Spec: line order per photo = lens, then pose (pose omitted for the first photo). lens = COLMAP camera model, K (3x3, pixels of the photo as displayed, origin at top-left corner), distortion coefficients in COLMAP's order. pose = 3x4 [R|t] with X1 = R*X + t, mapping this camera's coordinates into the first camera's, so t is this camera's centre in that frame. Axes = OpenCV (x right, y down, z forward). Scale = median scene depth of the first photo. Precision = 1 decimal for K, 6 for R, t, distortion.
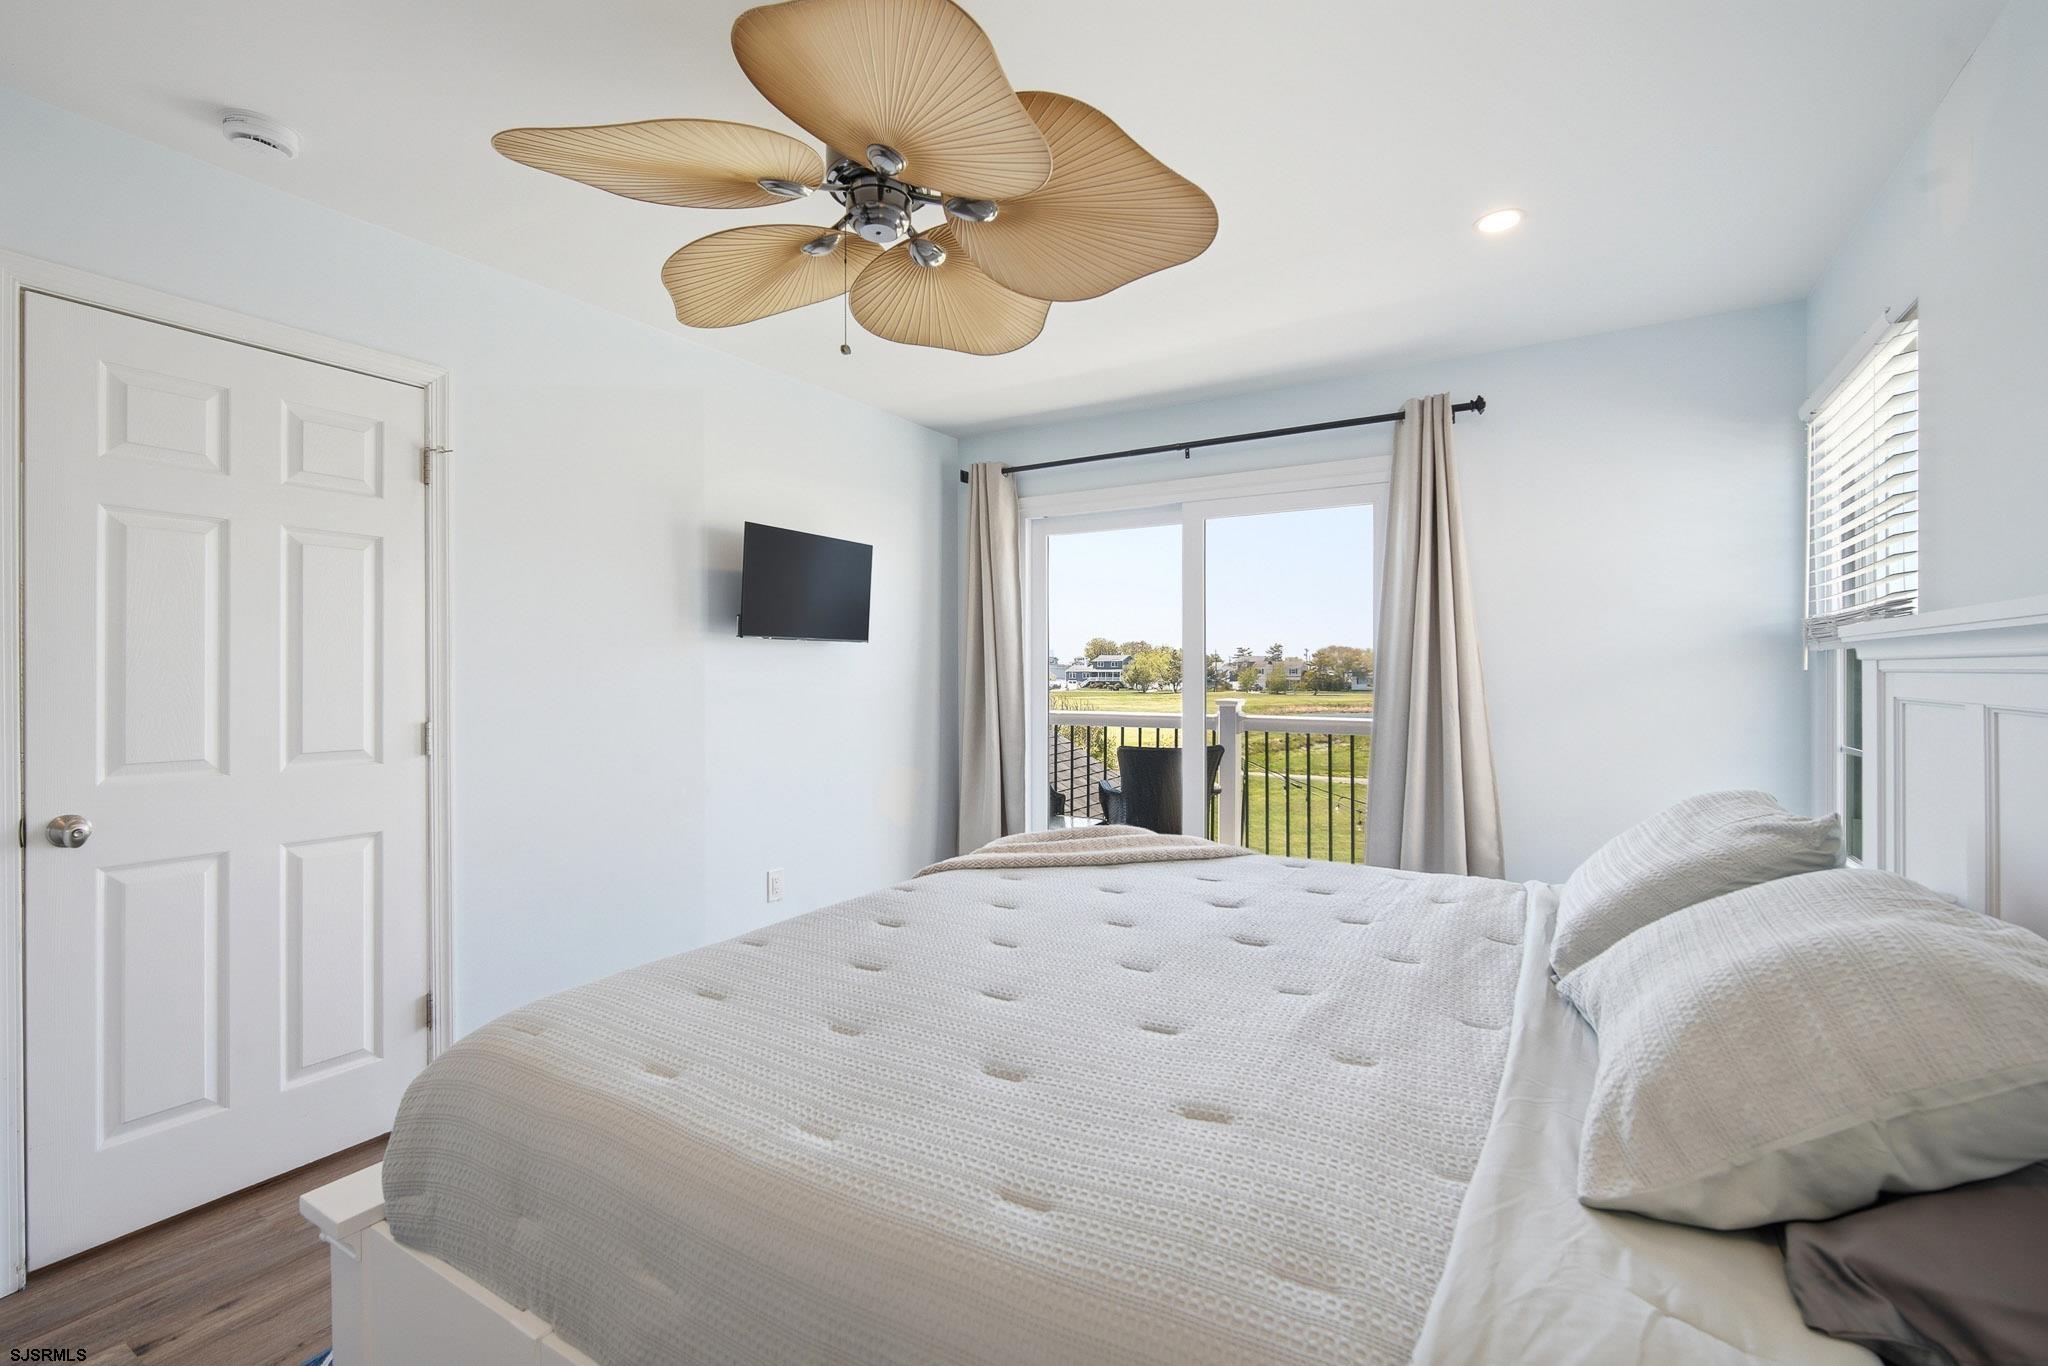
lens RADIAL K [[902.8, 0, 1027.3], [0, 902.8, 674.5], [0, 0, 1]] dist [-0.002894, -0.000146]
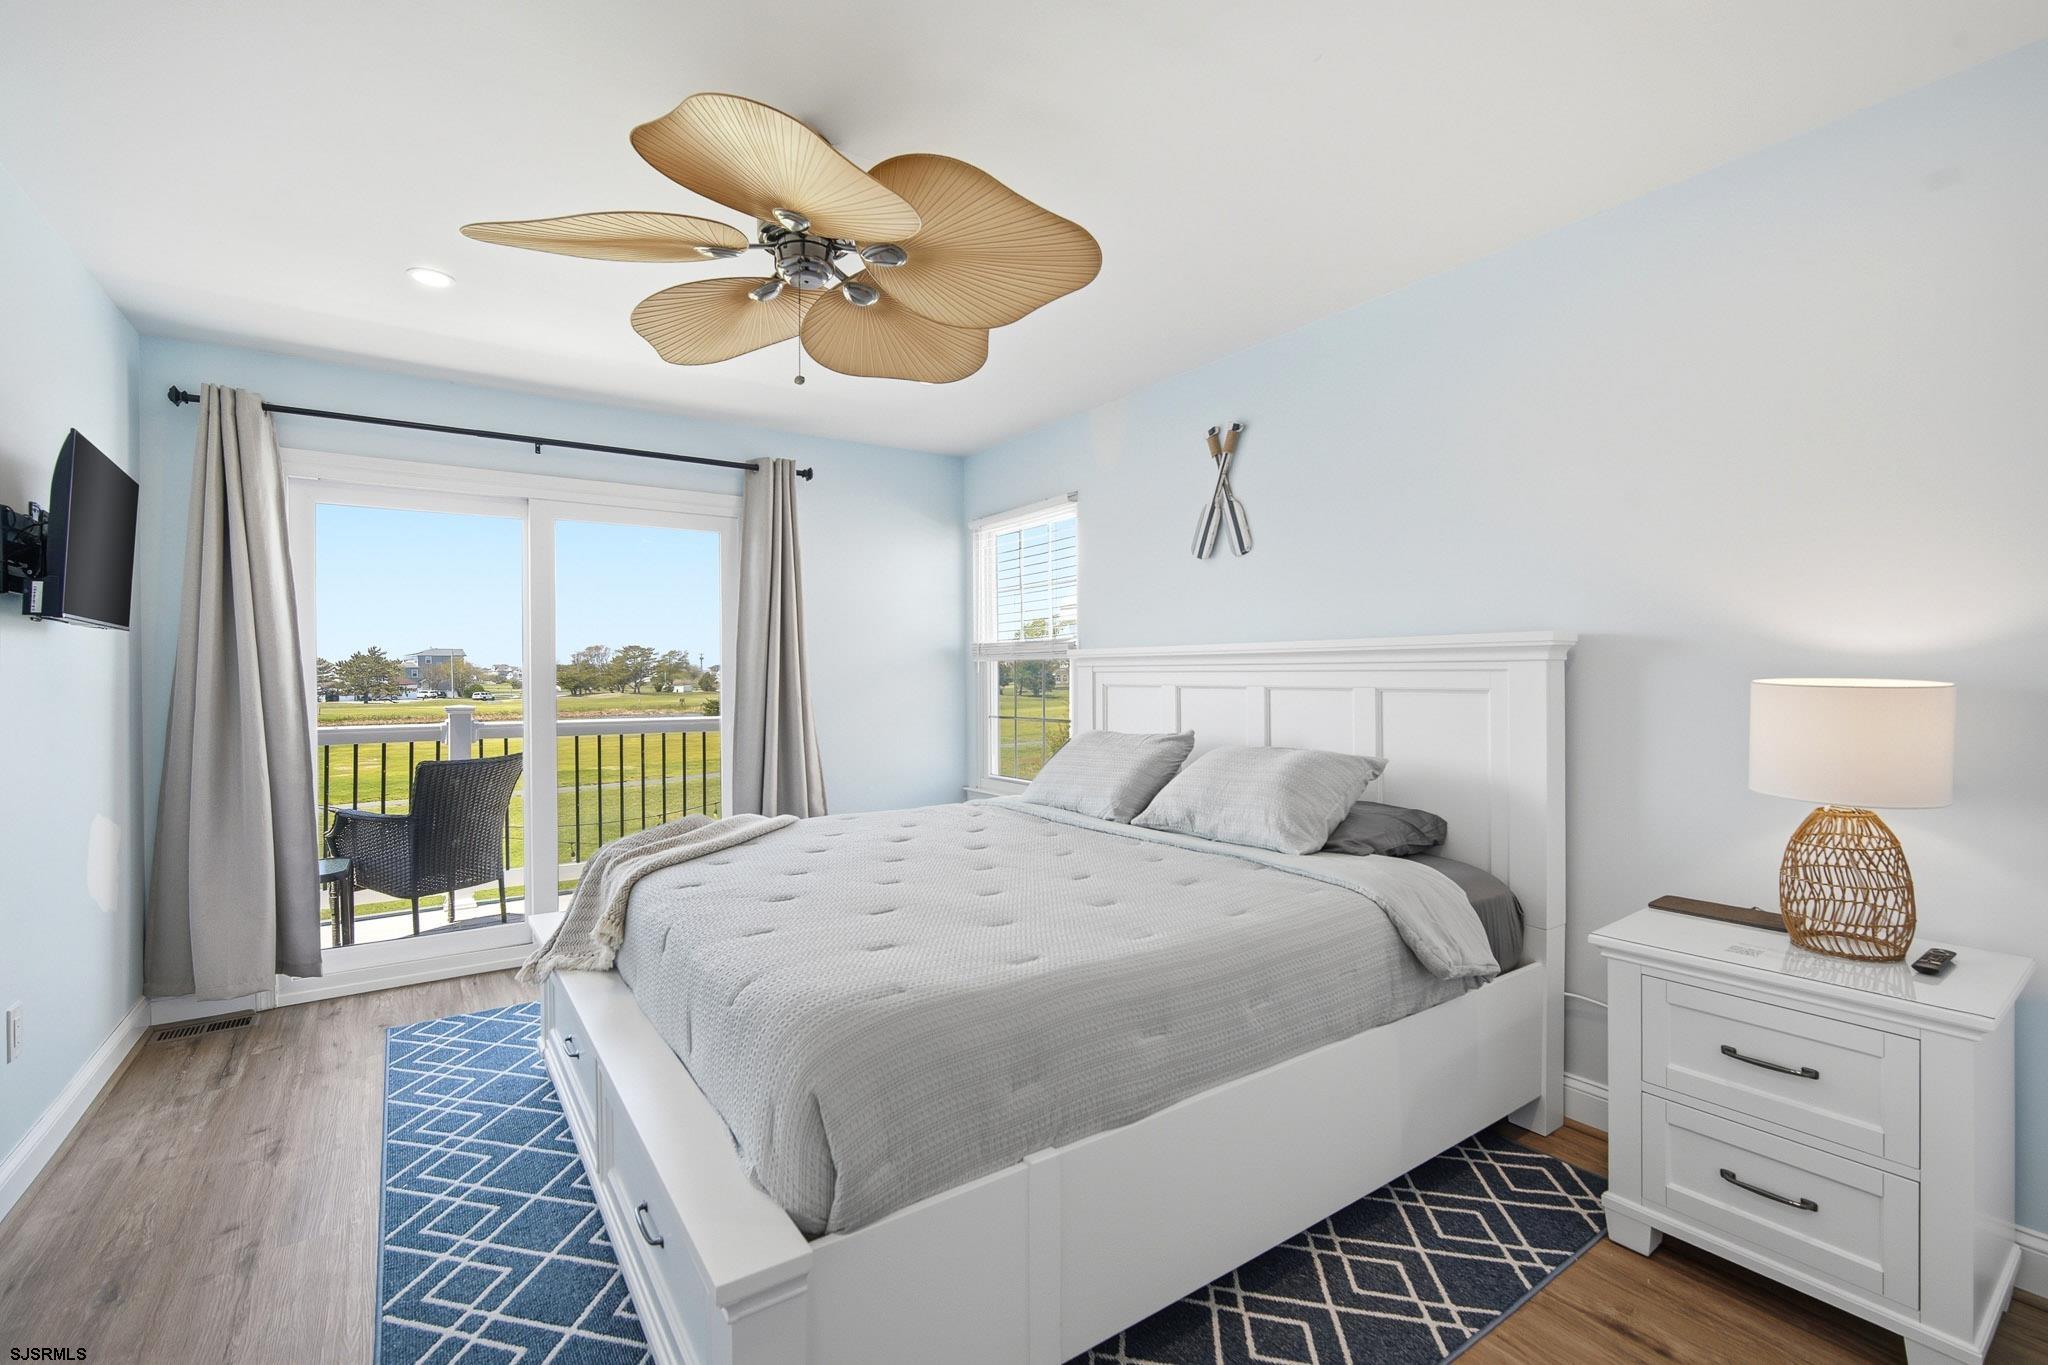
lens RADIAL K [[902.8, 0, 1027.3], [0, 902.8, 674.0], [0, 0, 1]] dist [-0.002894, -0.000146]
pose [[0.375464, -0.011425, 0.926766, -0.563710], [0.015630, 0.999860, 0.005994, 0.000330], [-0.926705, 0.012235, 0.375590, 0.161366]]
